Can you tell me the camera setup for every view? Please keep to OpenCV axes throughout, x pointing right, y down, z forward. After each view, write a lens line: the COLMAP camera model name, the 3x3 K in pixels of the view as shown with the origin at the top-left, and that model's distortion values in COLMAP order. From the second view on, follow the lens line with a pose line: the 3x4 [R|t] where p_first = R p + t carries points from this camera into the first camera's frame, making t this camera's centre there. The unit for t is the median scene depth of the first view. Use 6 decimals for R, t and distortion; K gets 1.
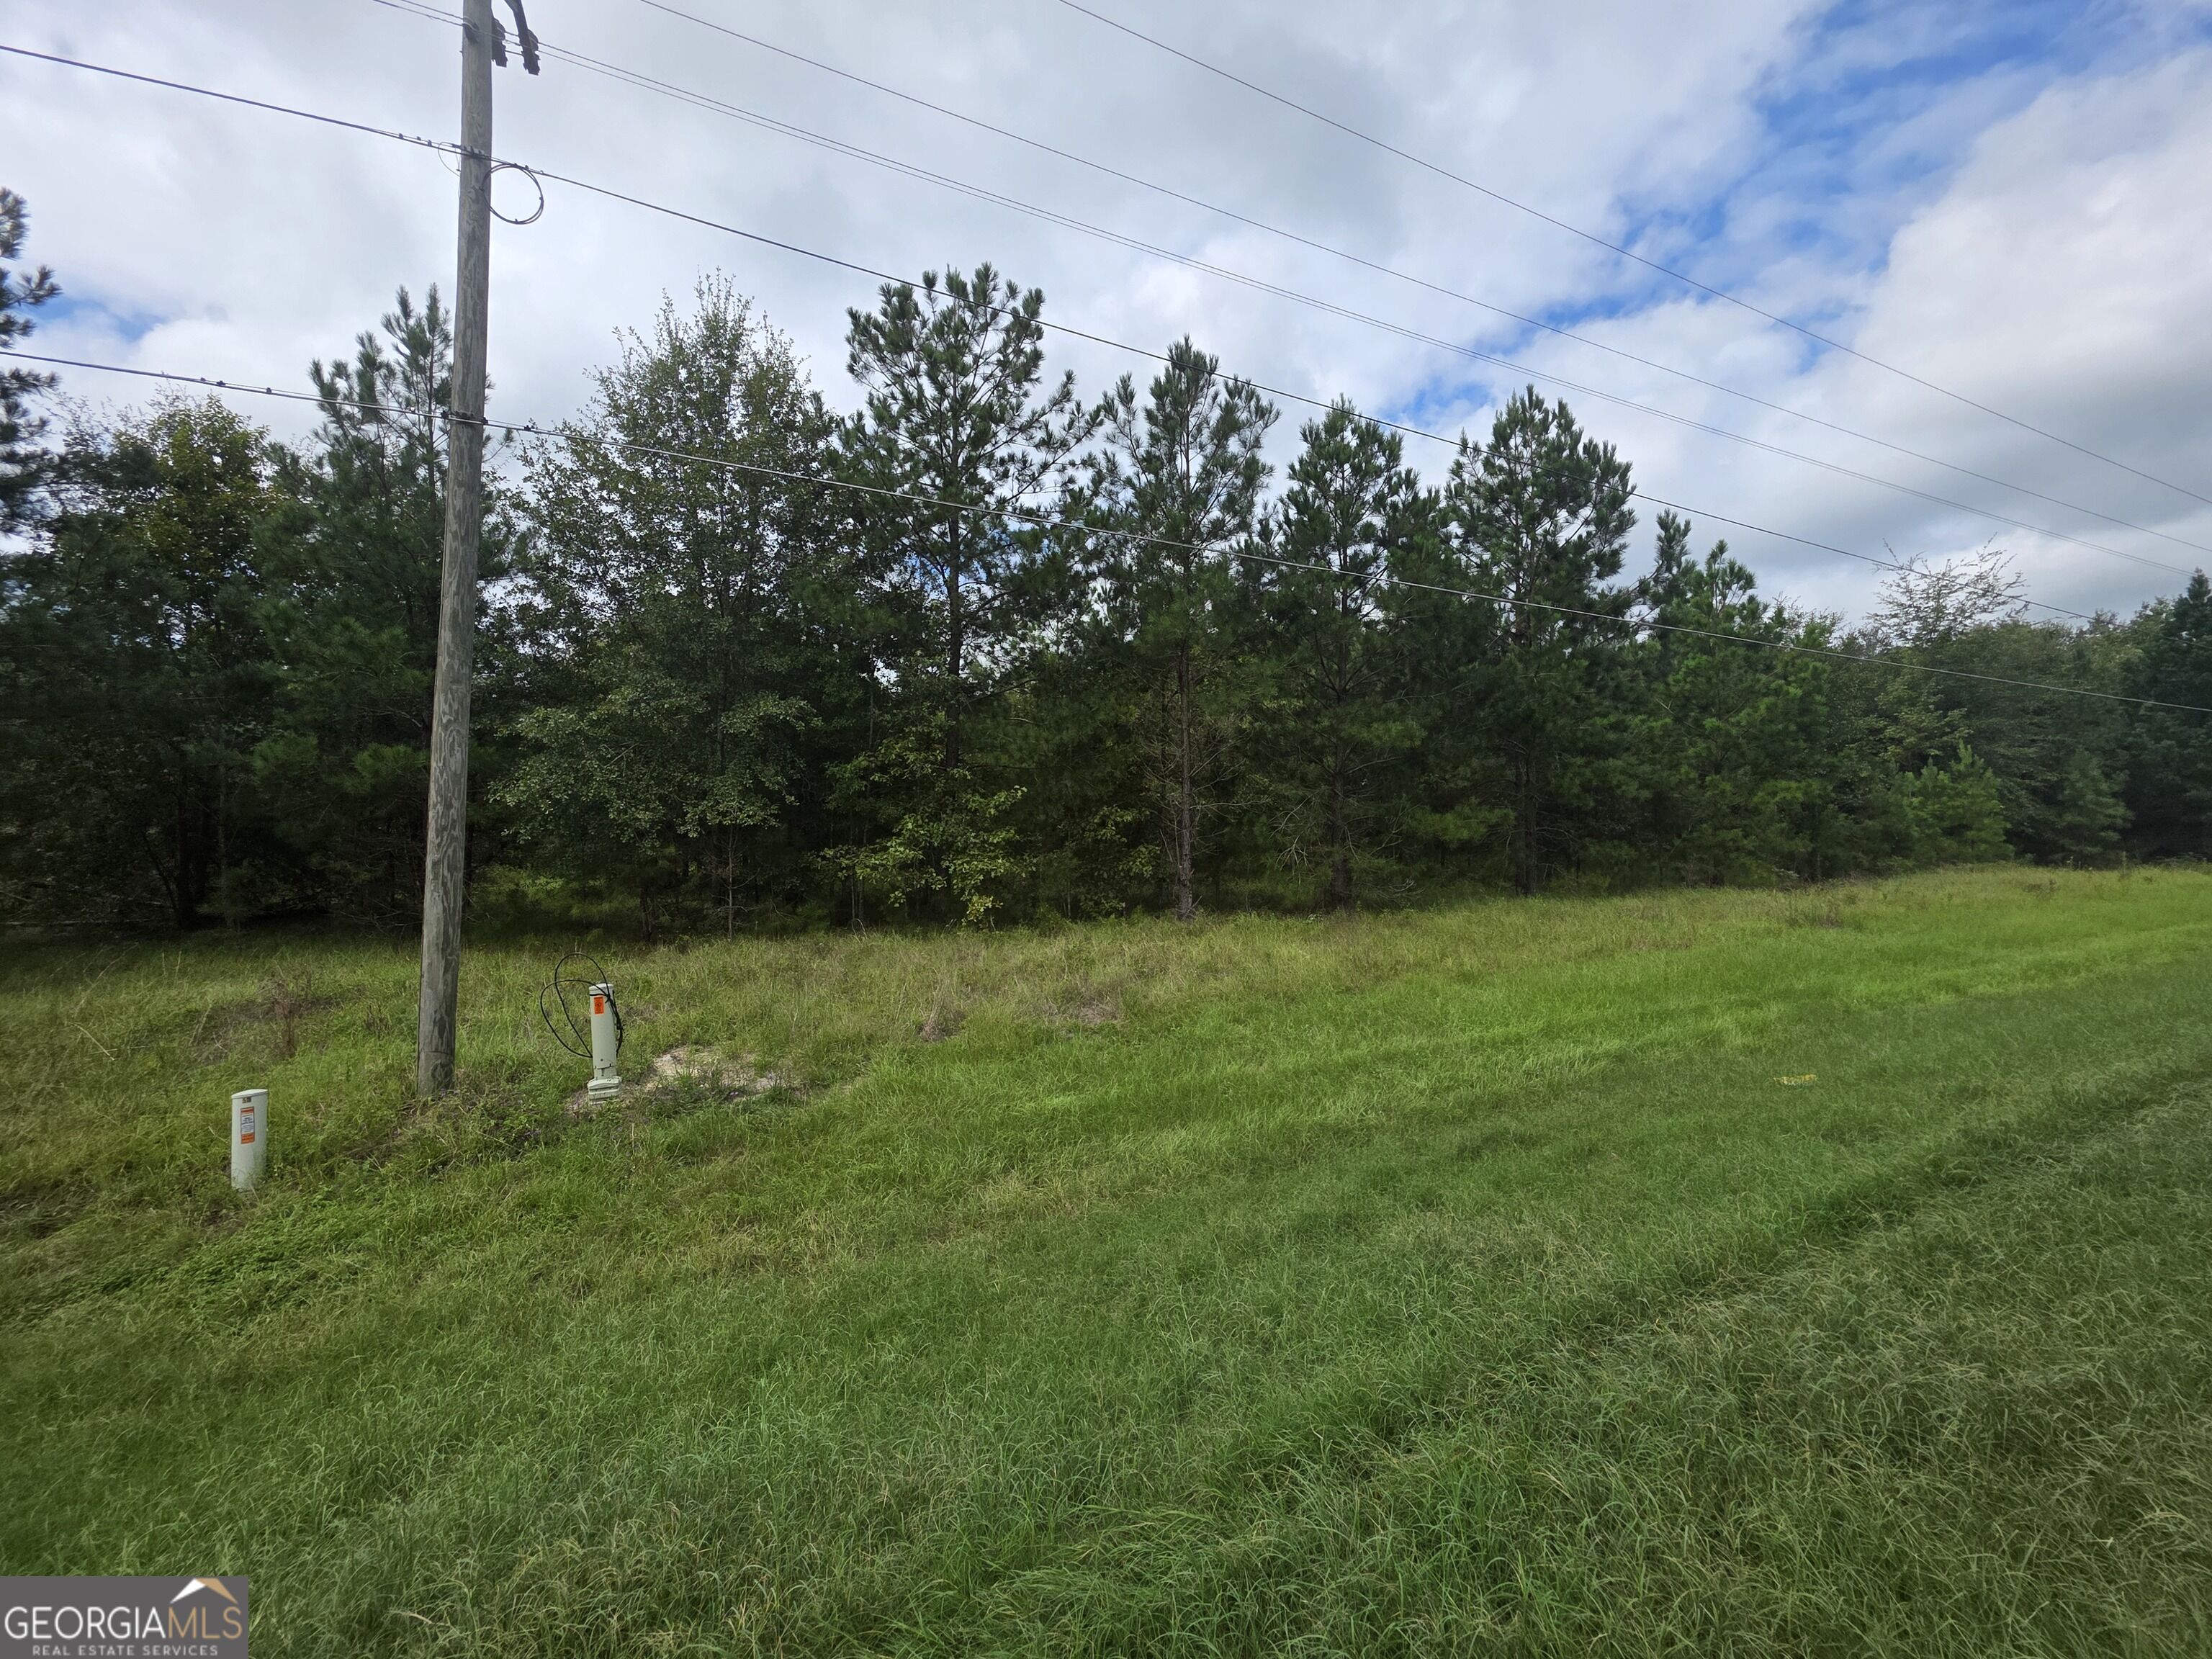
lens RADIAL K [[879.1, 0, 1111.1], [0, 879.1, 819.2], [0, 0, 1]] dist [0.000521, -0.000496]
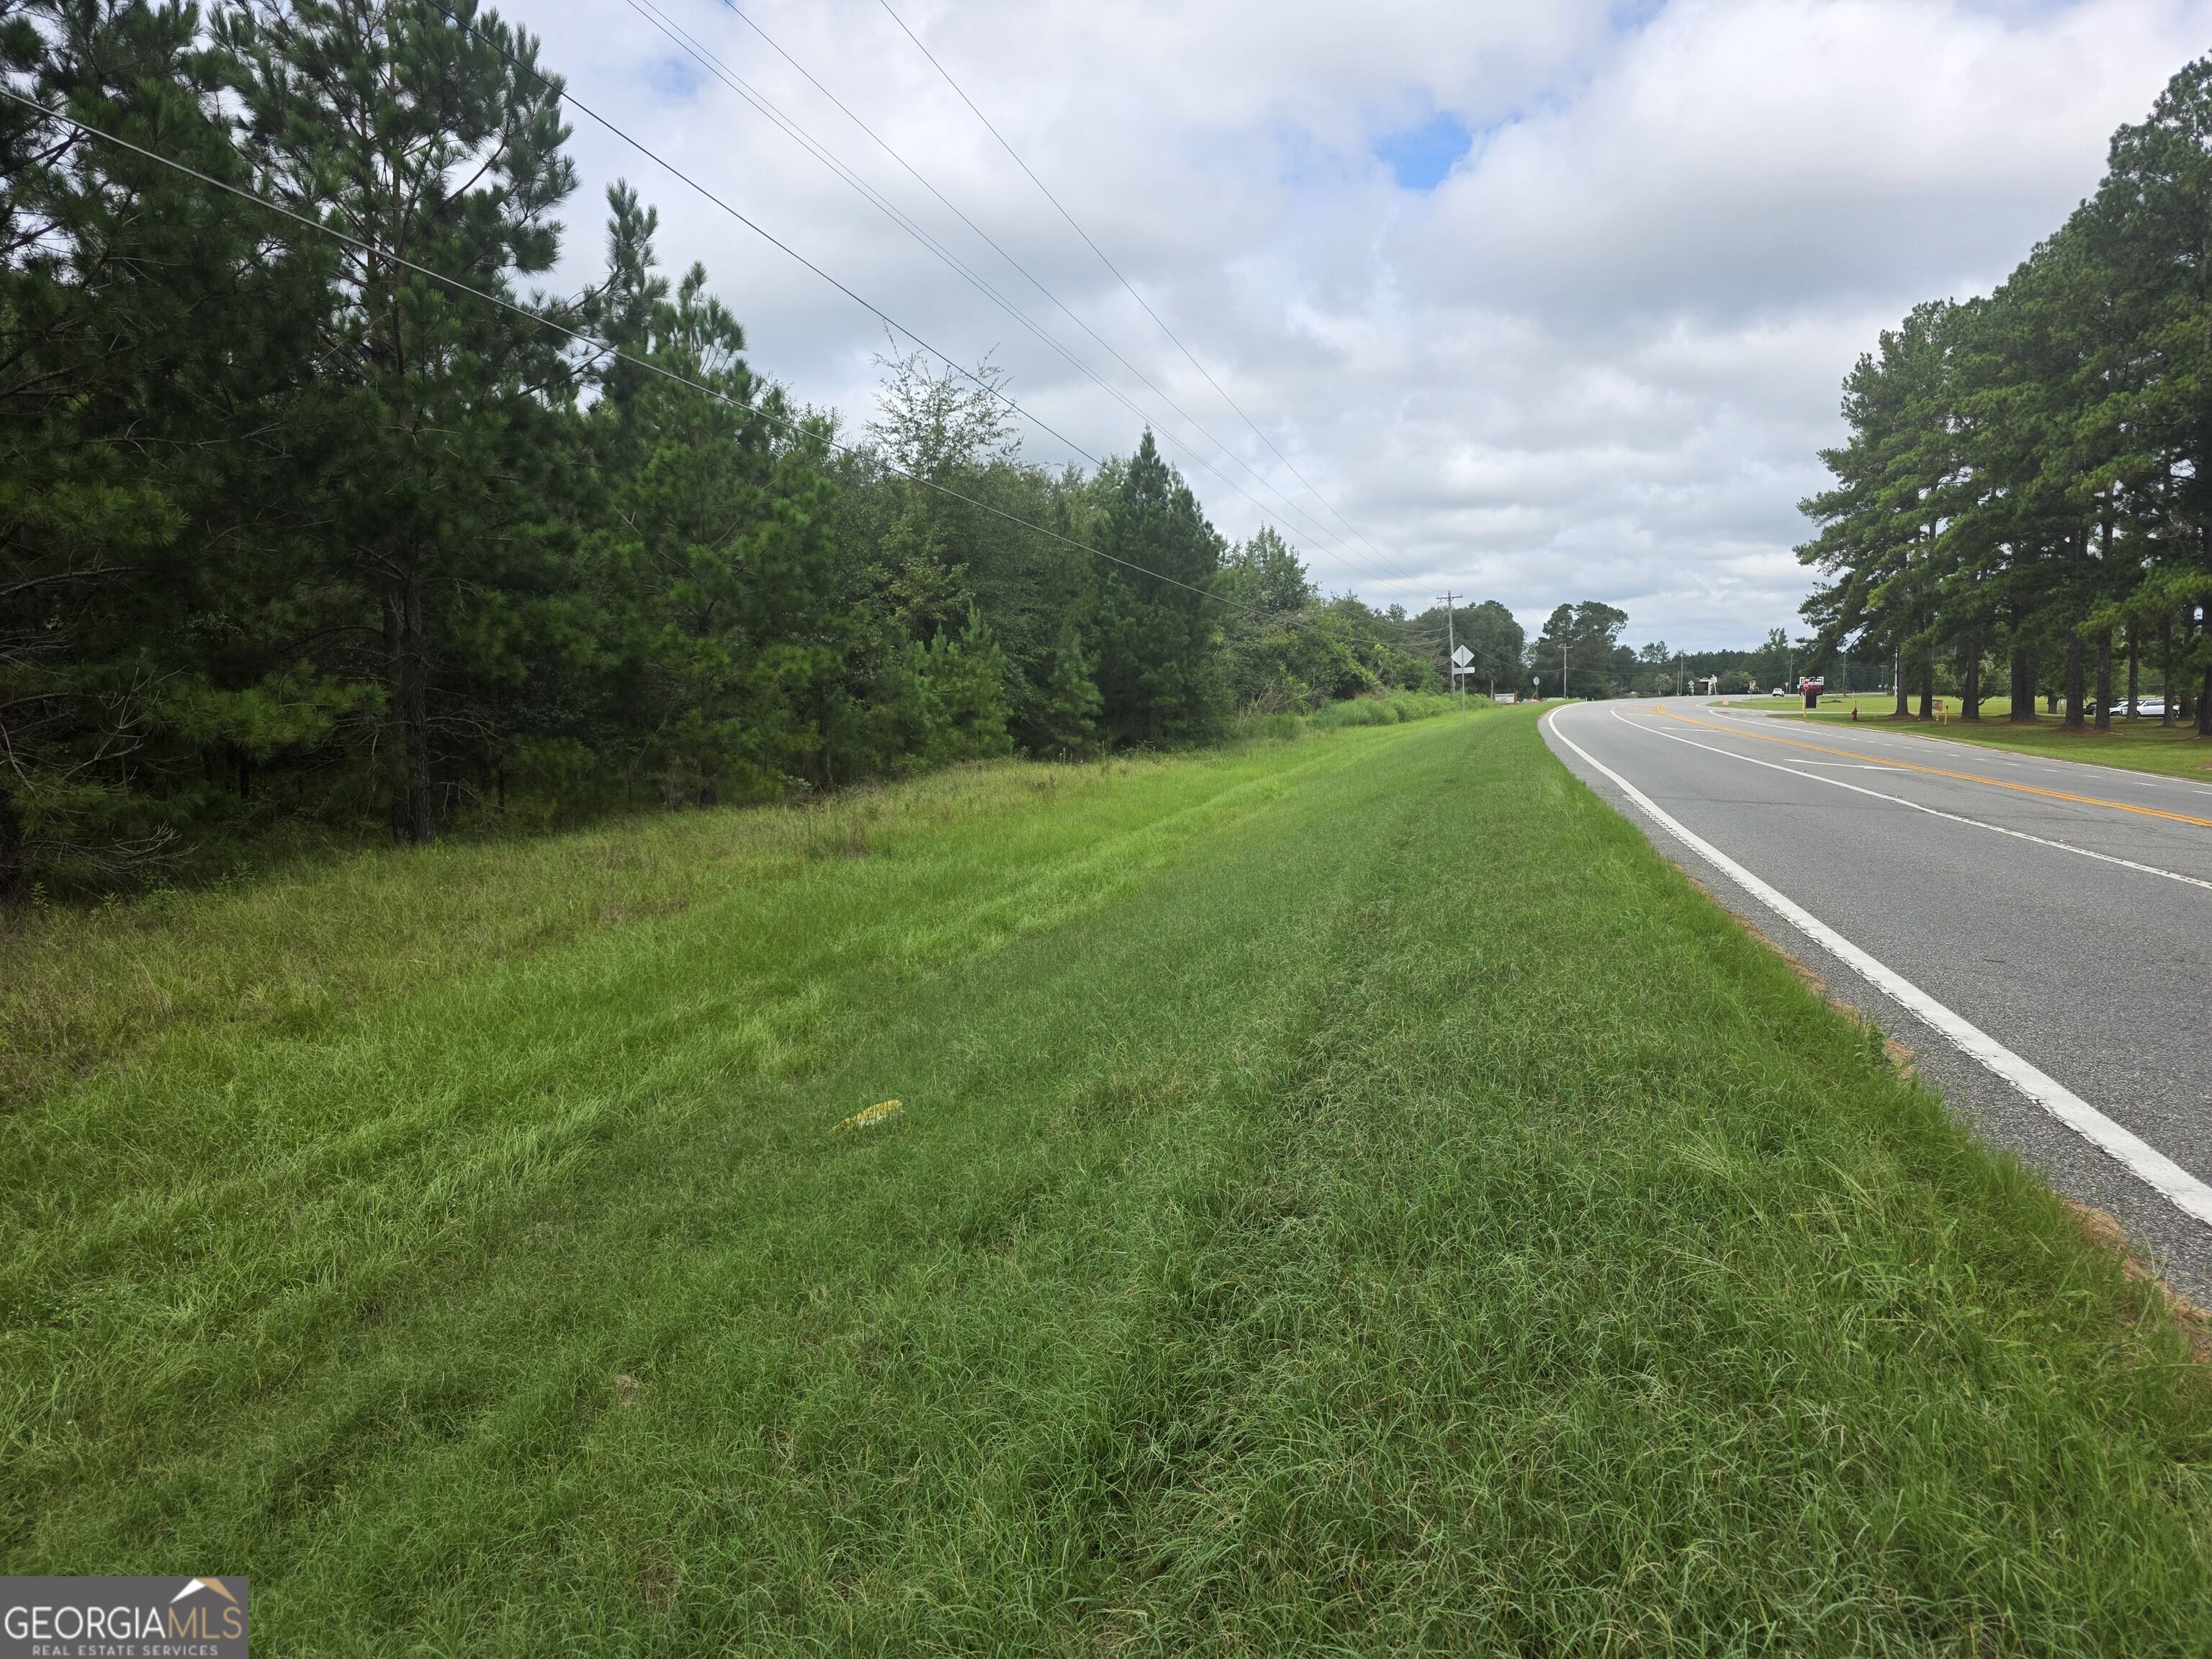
lens RADIAL K [[1479.3, 0, 1119.5], [0, 1479.3, 810.7], [0, 0, 1]] dist [0.055920, -0.053883]
pose [[0.632703, -0.057379, 0.772266, 0.039605], [0.005690, 0.997569, 0.069457, 0.005951], [-0.774374, -0.039552, 0.631491, 0.086839]]
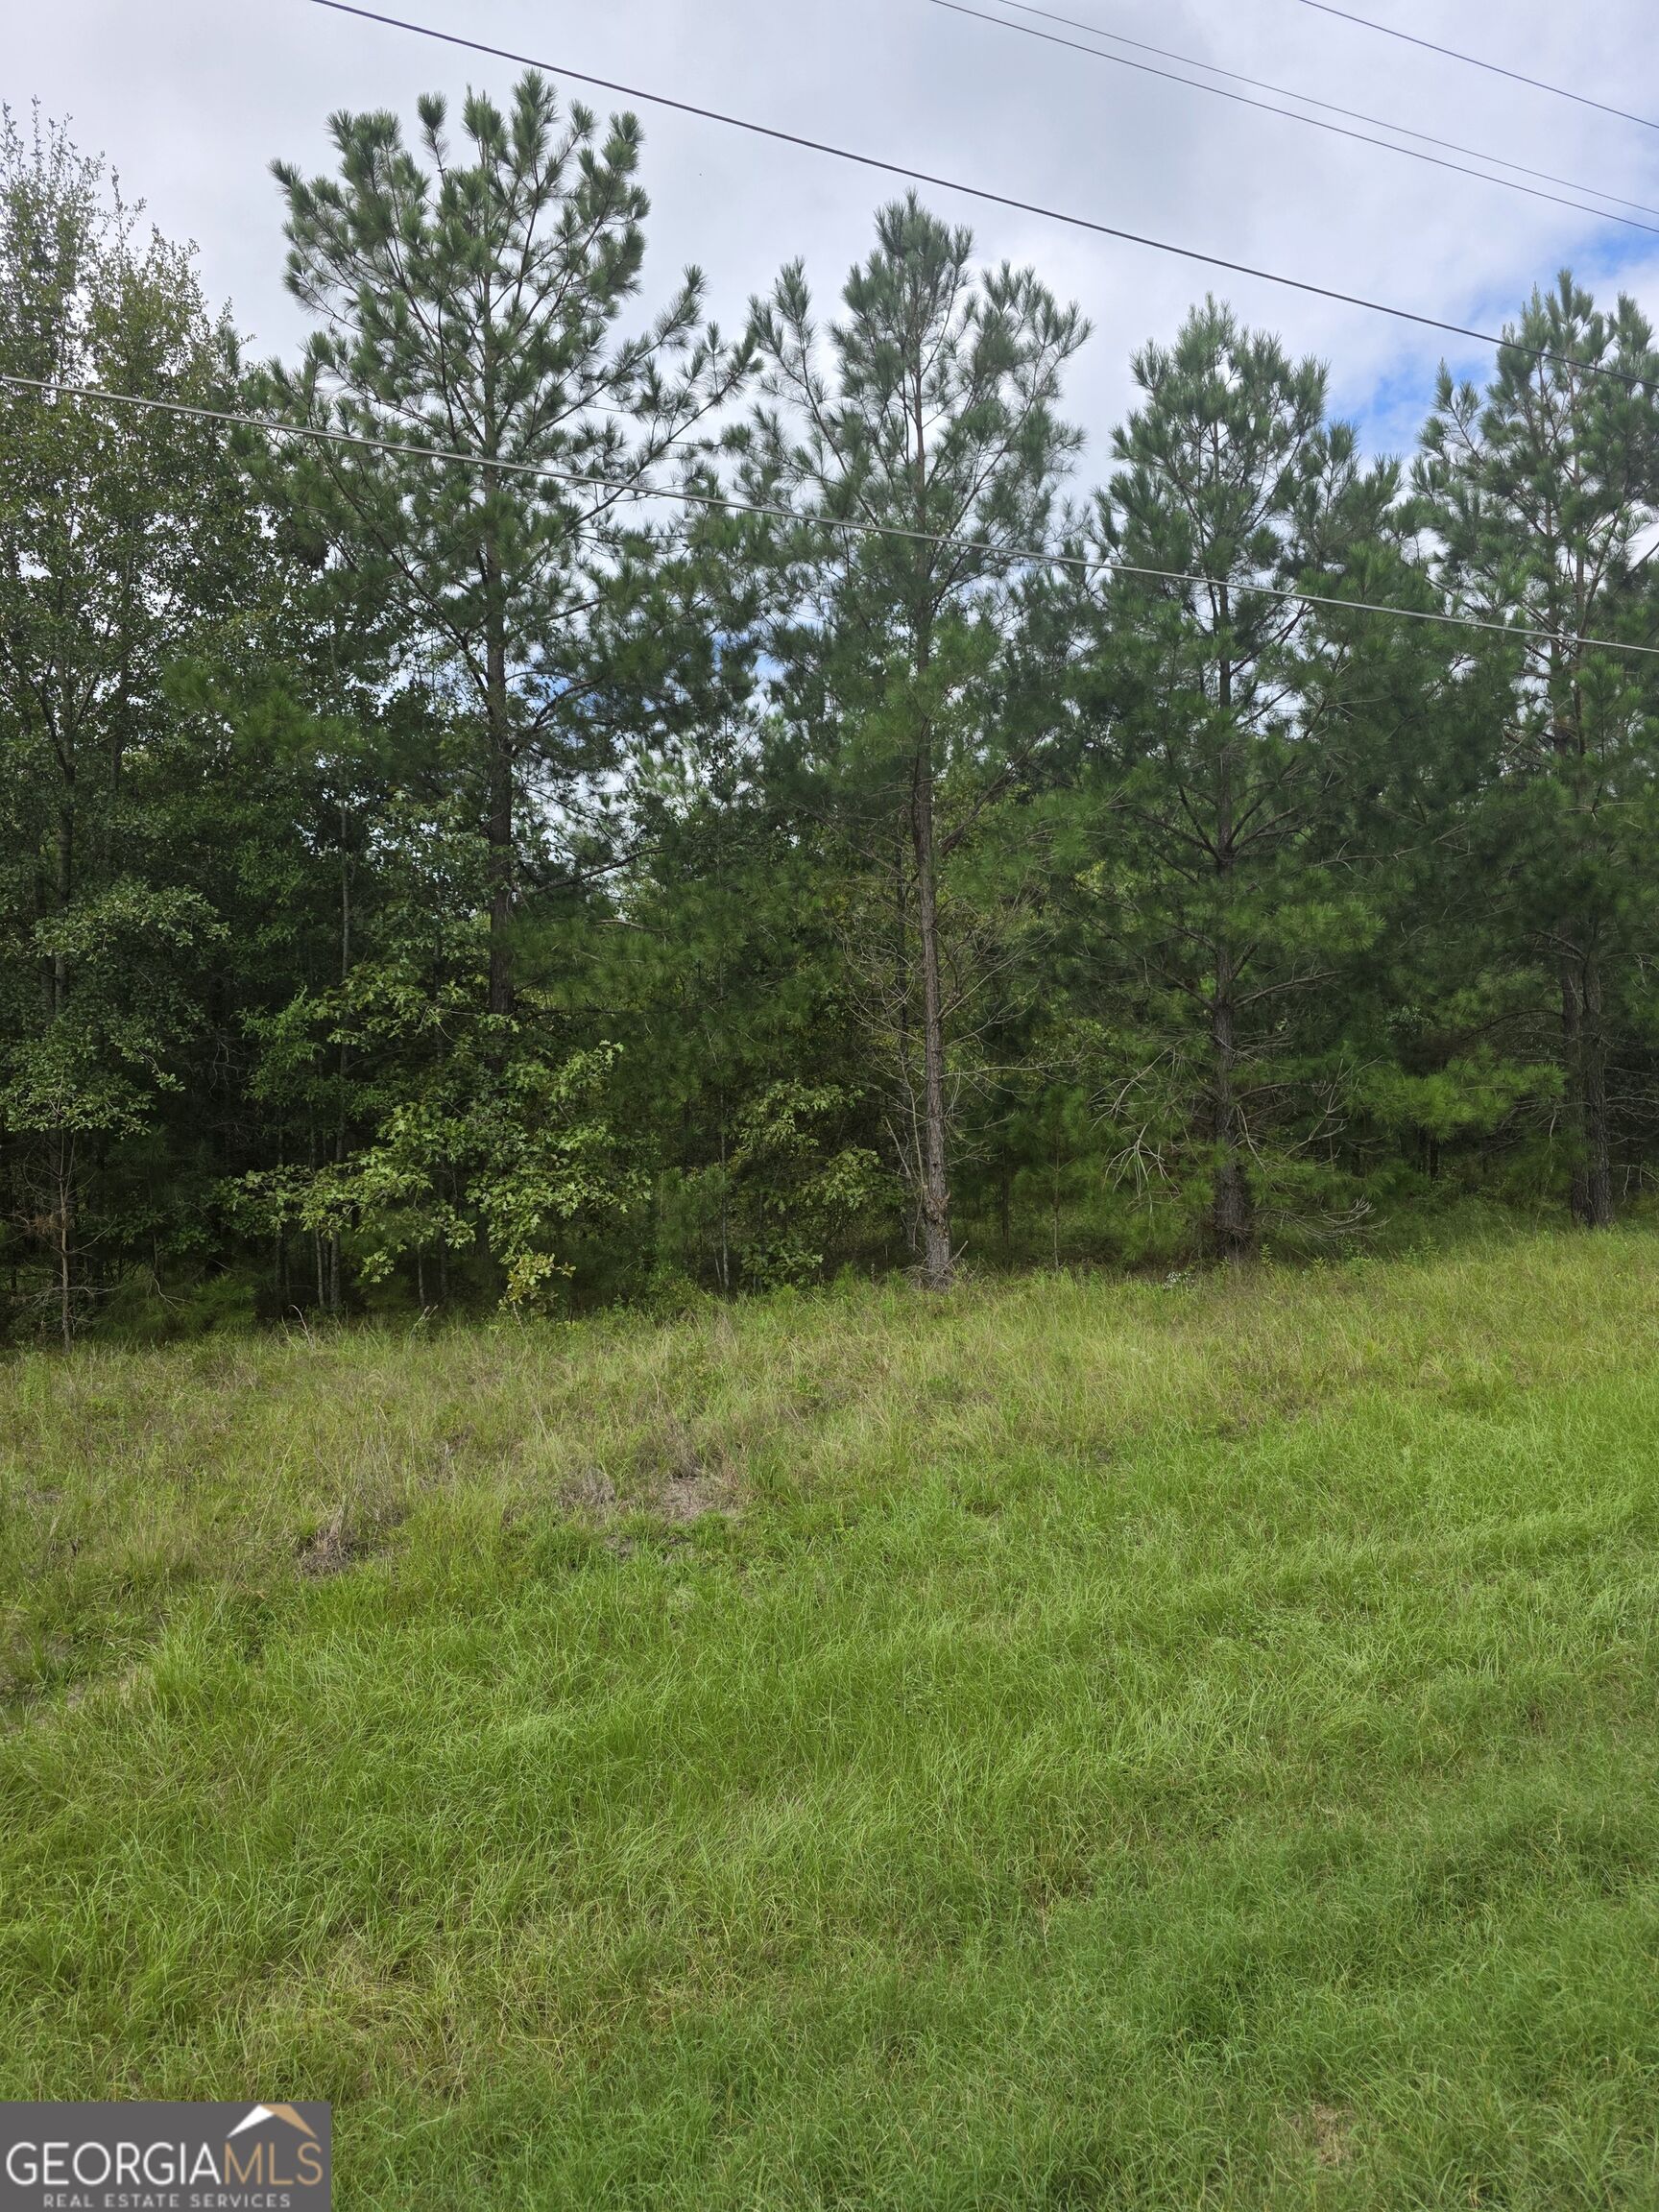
lens RADIAL K [[1479.3, 0, 846.0], [0, 1479.3, 1089.1], [0, 0, 1]] dist [0.055920, -0.053883]
pose [[0.999388, -0.028286, -0.020590, 0.048708], [0.027967, 0.999486, -0.015655, 0.006214], [0.021022, 0.015070, 0.999665, 0.096487]]
